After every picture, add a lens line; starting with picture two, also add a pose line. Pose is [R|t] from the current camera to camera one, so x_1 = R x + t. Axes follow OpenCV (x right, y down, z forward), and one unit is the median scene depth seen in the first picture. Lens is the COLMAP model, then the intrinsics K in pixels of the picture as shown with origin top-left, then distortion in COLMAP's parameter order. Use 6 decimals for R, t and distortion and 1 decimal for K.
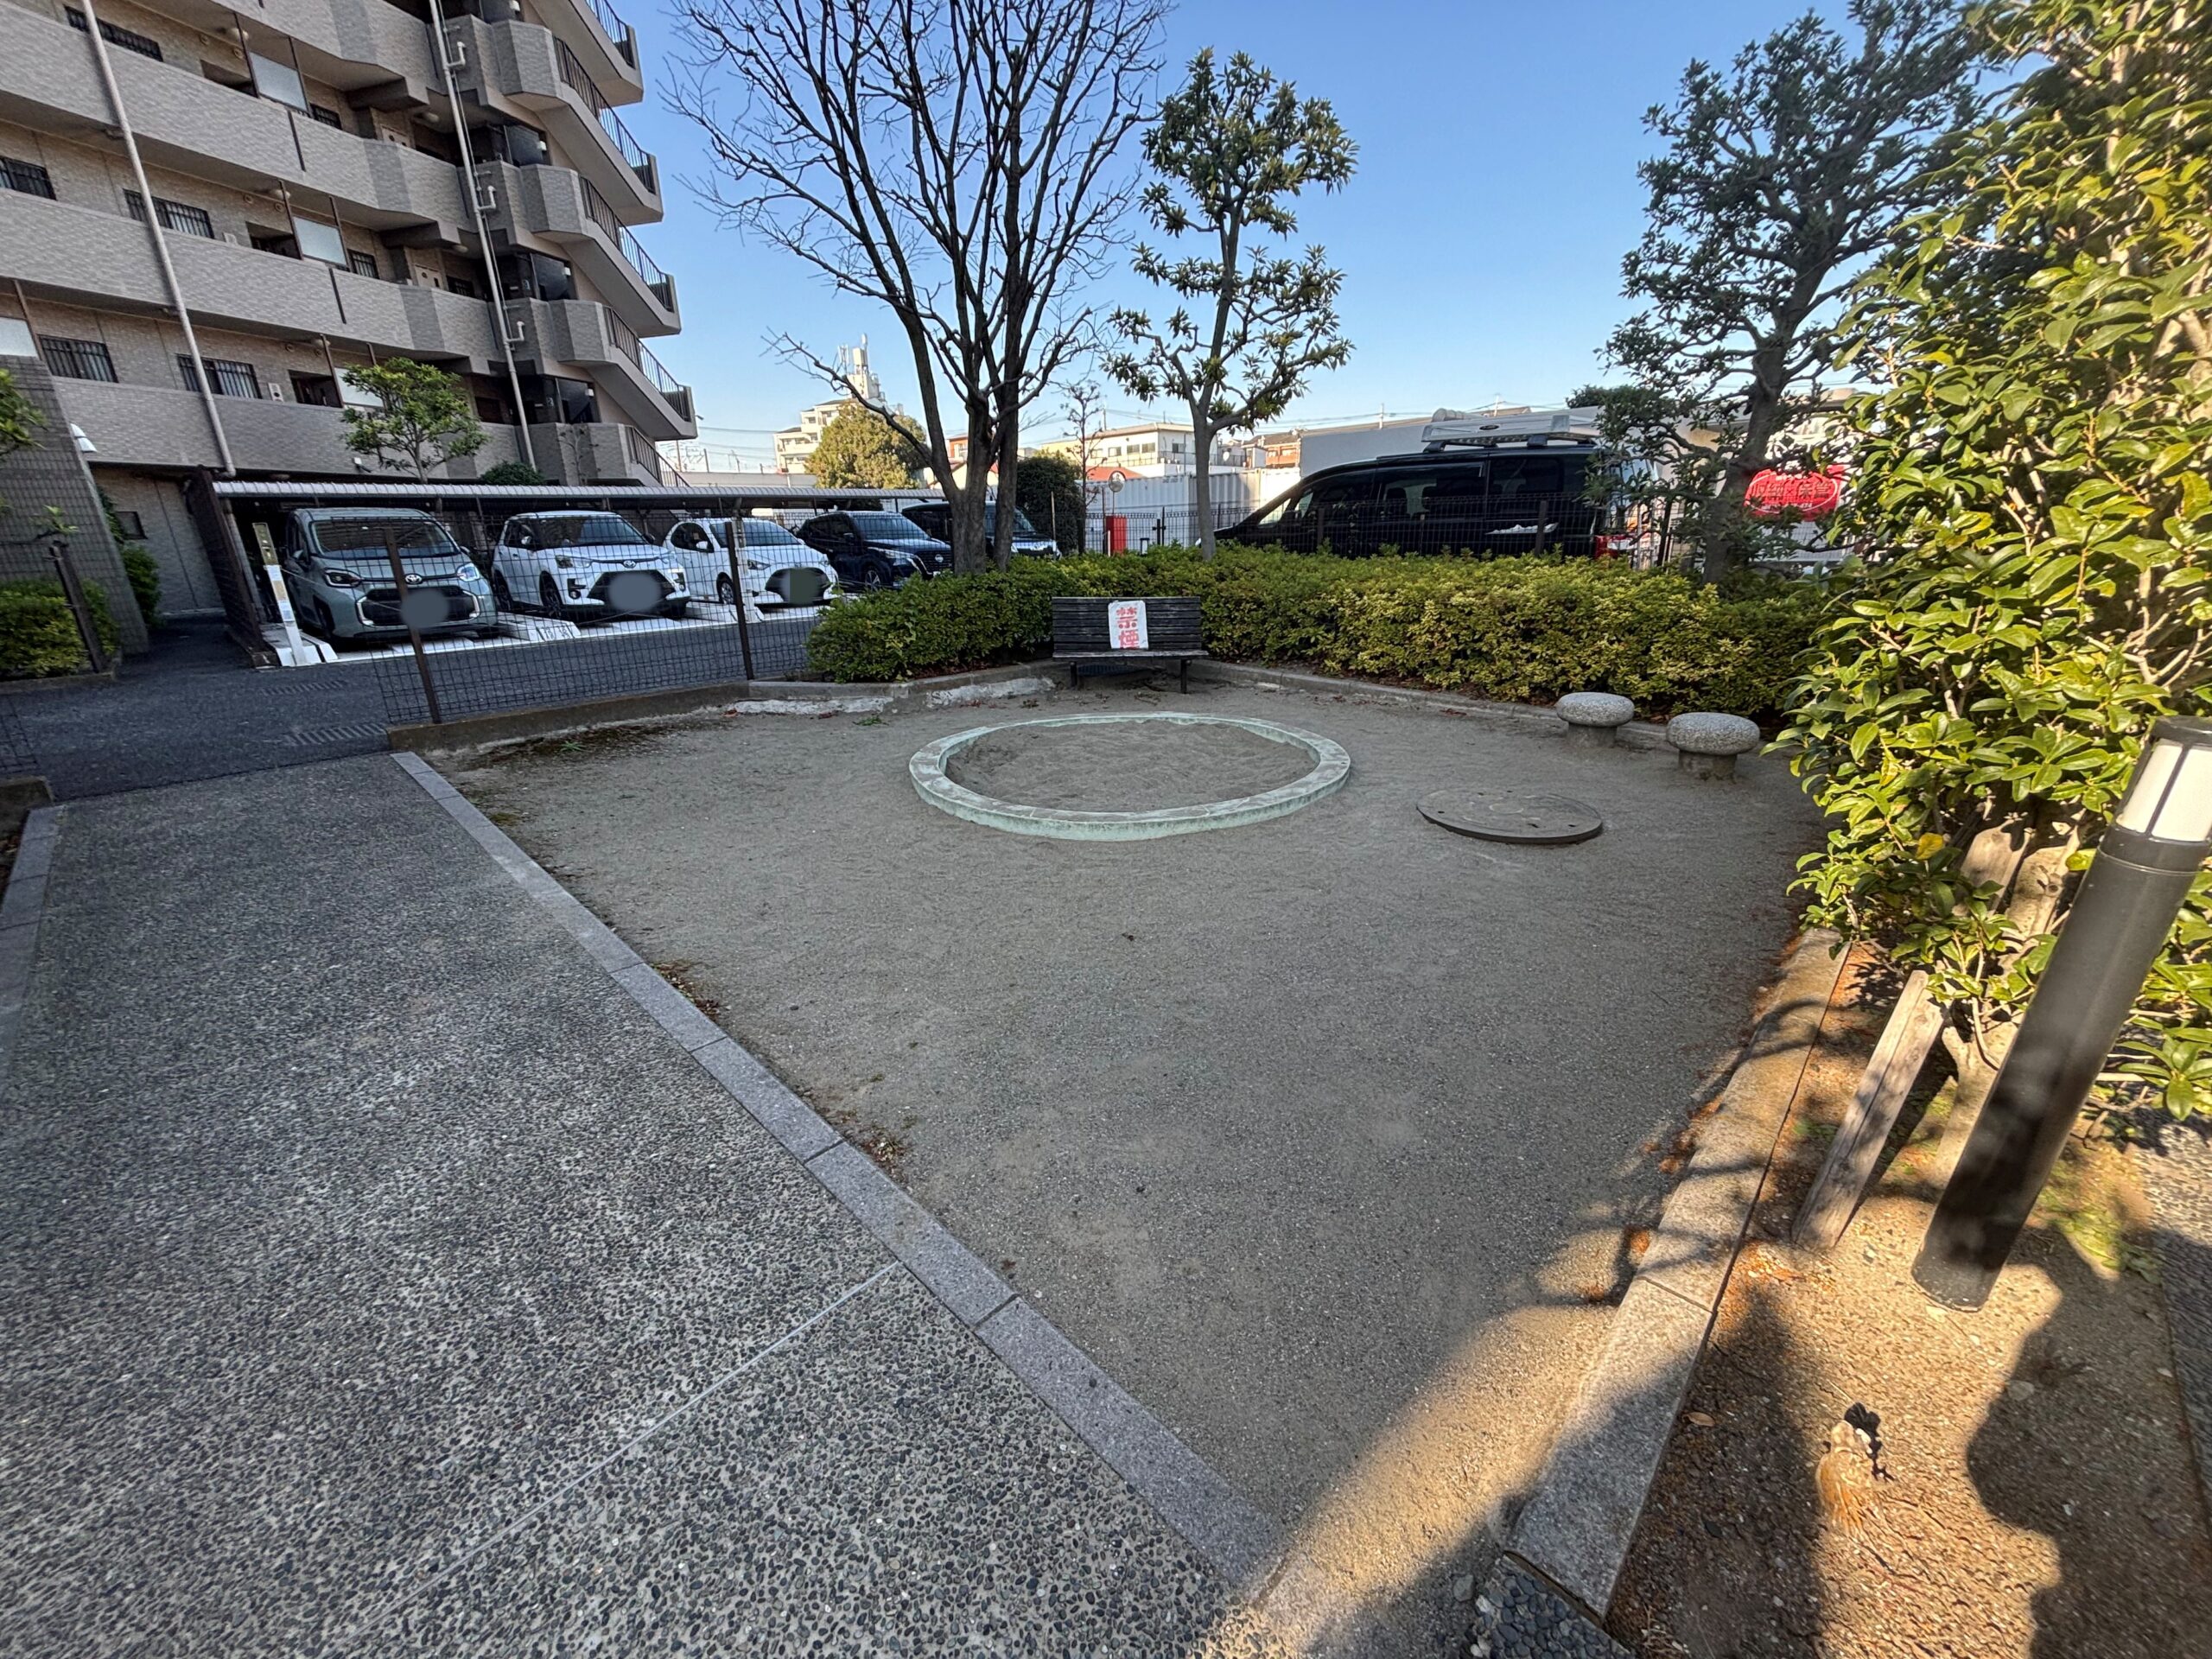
lens RADIAL K [[885.4, 0, 1125.2], [0, 885.4, 827.2], [0, 0, 1]] dist [-0.006388, -0.000761]
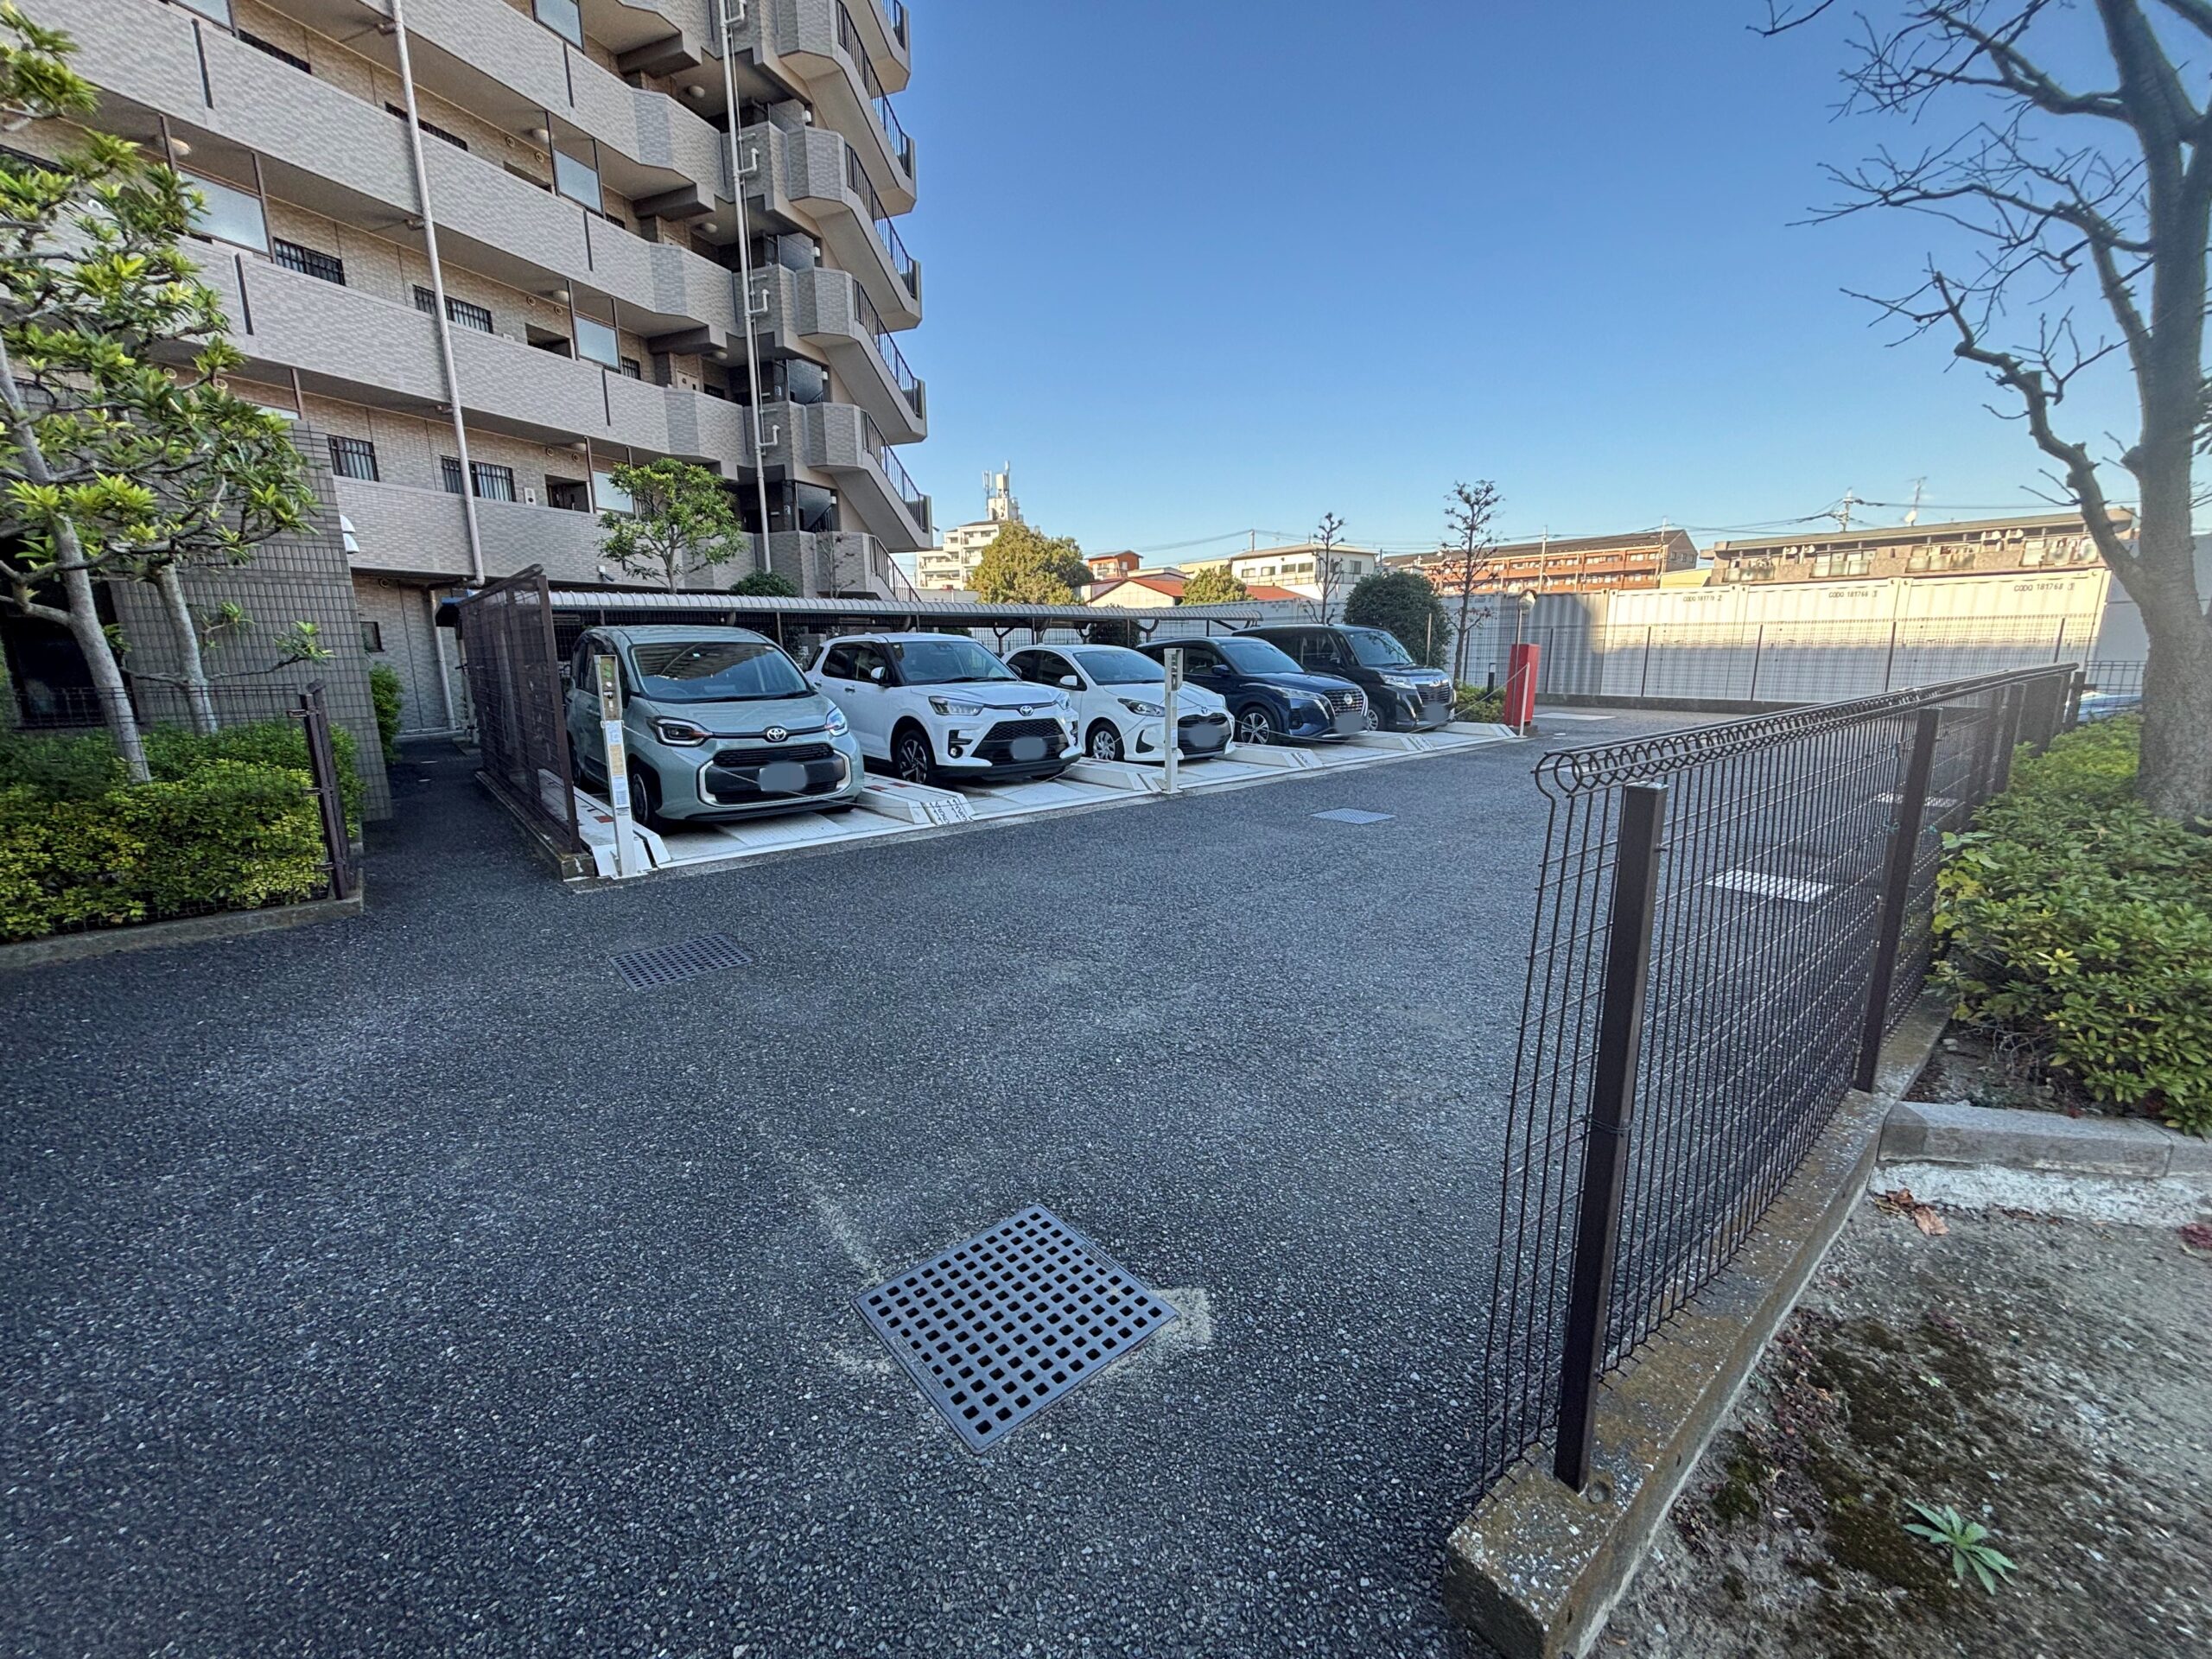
lens RADIAL K [[885.4, 0, 1086.8], [0, 885.4, 816.3], [0, 0, 1]] dist [-0.006388, -0.000761]
pose [[0.991899, 0.040274, -0.120476, -0.276484], [-0.055828, 0.990117, -0.128656, -0.082817], [0.114104, 0.134339, 0.984344, 0.213923]]
